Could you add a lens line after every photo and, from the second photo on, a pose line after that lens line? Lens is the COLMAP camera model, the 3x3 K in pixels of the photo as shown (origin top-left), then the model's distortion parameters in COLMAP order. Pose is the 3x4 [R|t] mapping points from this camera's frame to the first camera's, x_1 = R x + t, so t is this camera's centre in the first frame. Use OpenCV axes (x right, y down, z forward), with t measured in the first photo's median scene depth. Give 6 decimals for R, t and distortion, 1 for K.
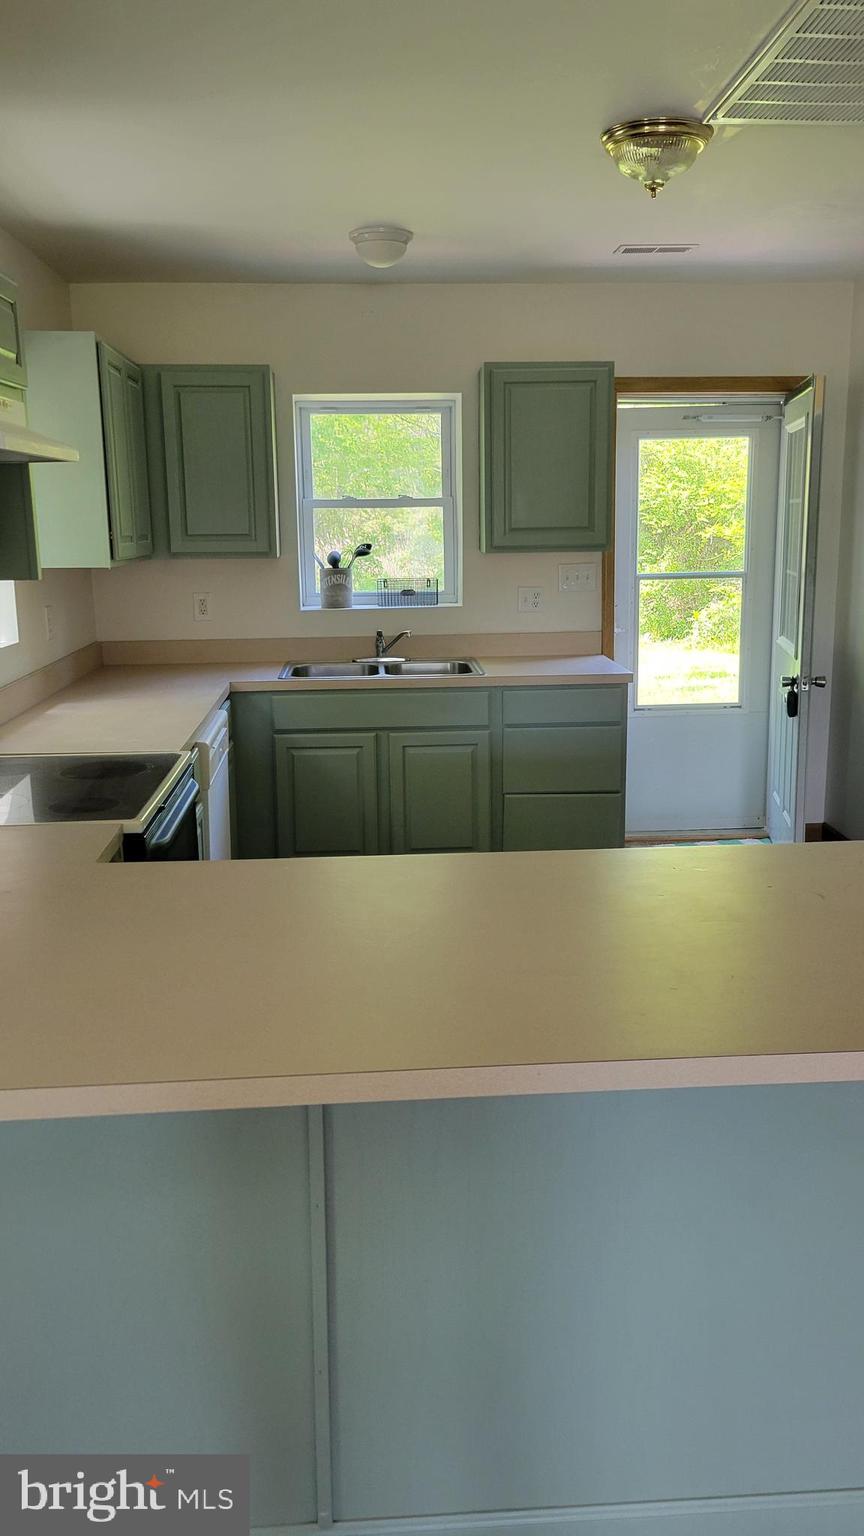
lens RADIAL K [[1167.5, 0, 432.0], [0, 1167.5, 768.0], [0, 0, 1]] dist [0.001939, 0.000381]
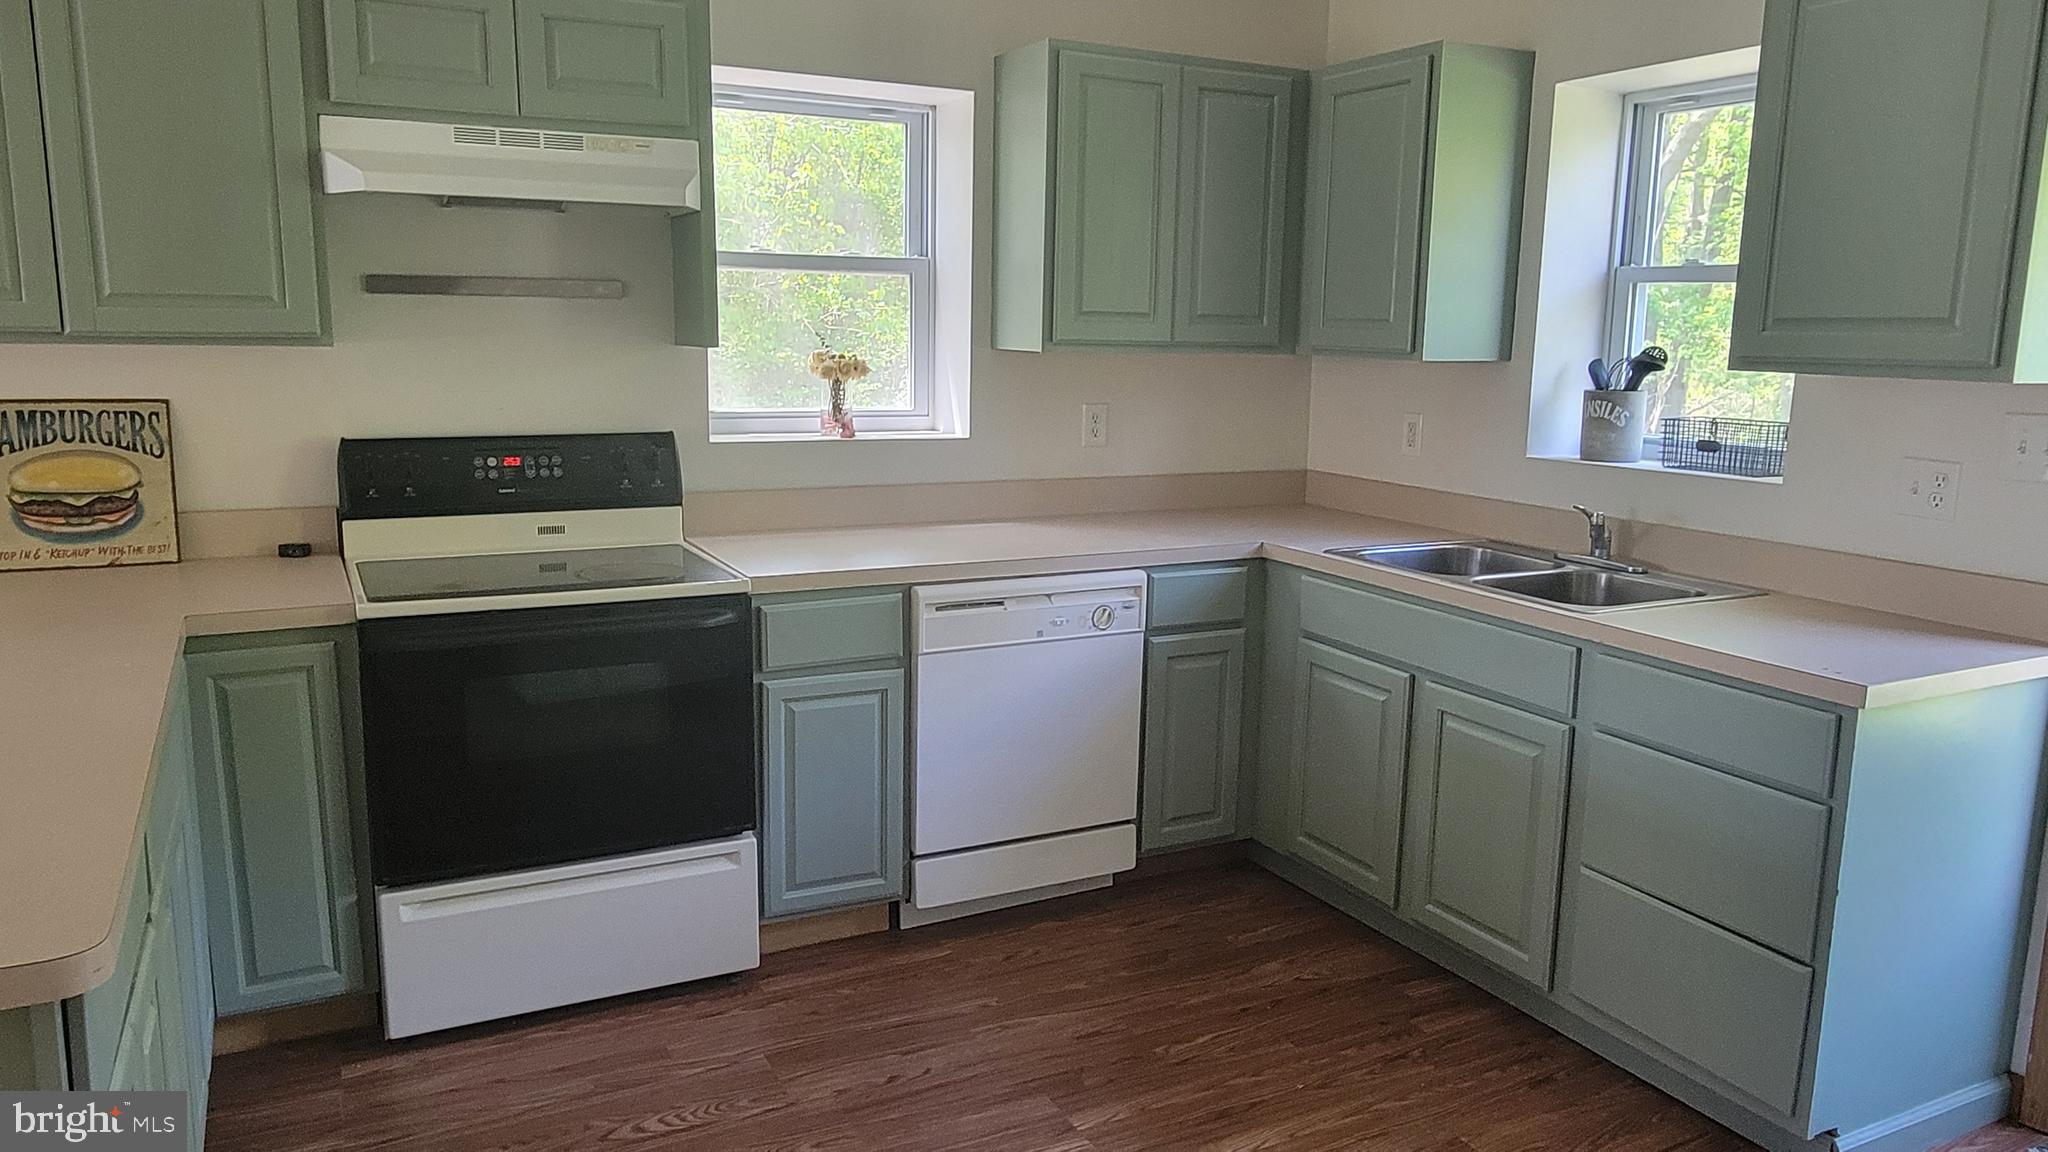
lens RADIAL K [[1429.1, 0, 1031.0], [0, 1429.1, 576.1], [0, 0, 1]] dist [-0.002447, 0.007122]
pose [[0.400657, 0.181621, -0.898047, 0.486745], [-0.206546, 0.972830, 0.104596, -0.109363], [0.892644, 0.143581, 0.427284, 0.522236]]
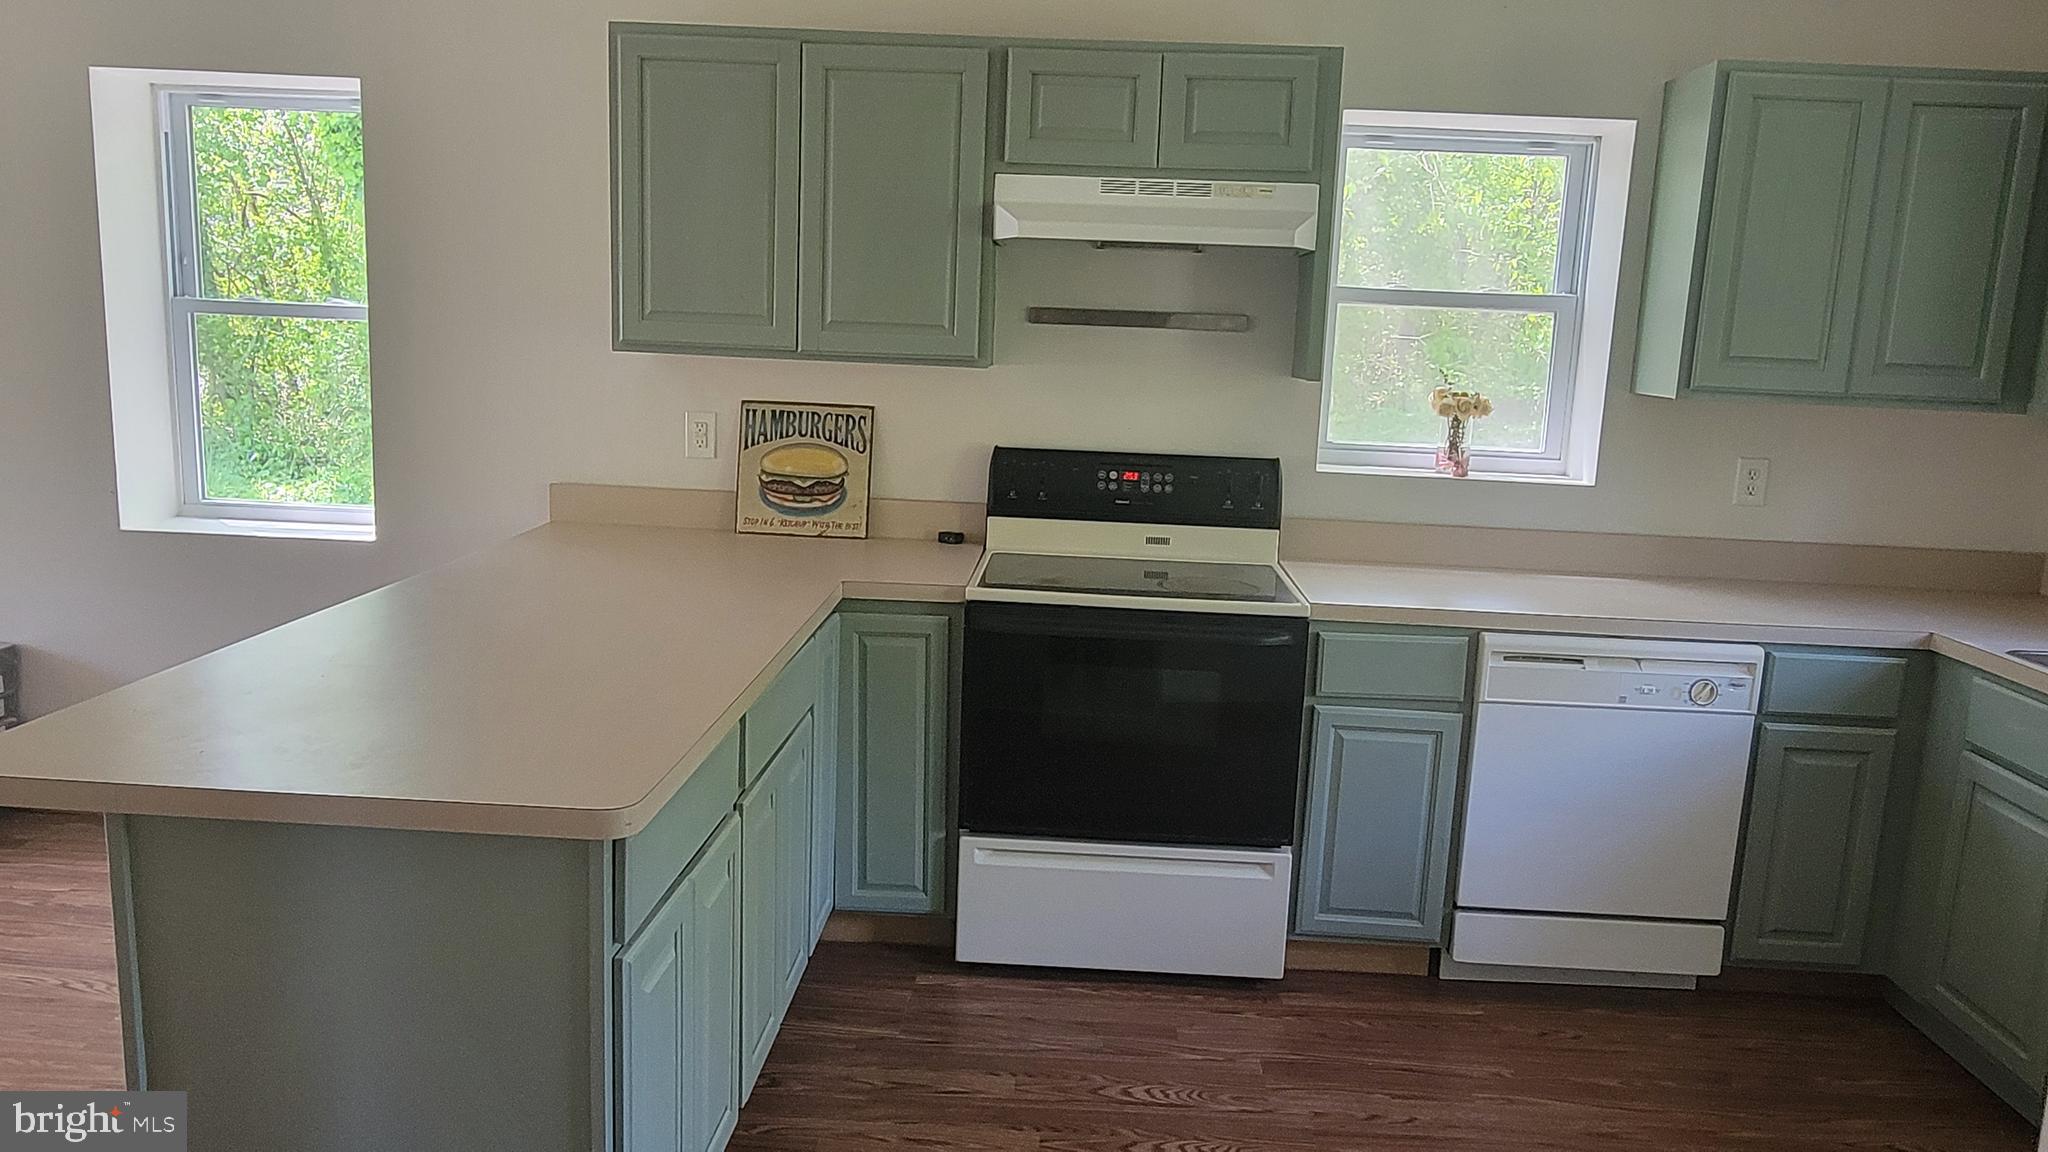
lens RADIAL K [[1429.1, 0, 1031.0], [0, 1429.1, 576.1], [0, 0, 1]] dist [-0.002447, 0.007122]
pose [[-0.105200, 0.181153, -0.977812, 0.506694], [-0.238714, 0.949919, 0.201668, -0.121458], [0.965375, 0.254633, -0.056688, 0.562171]]
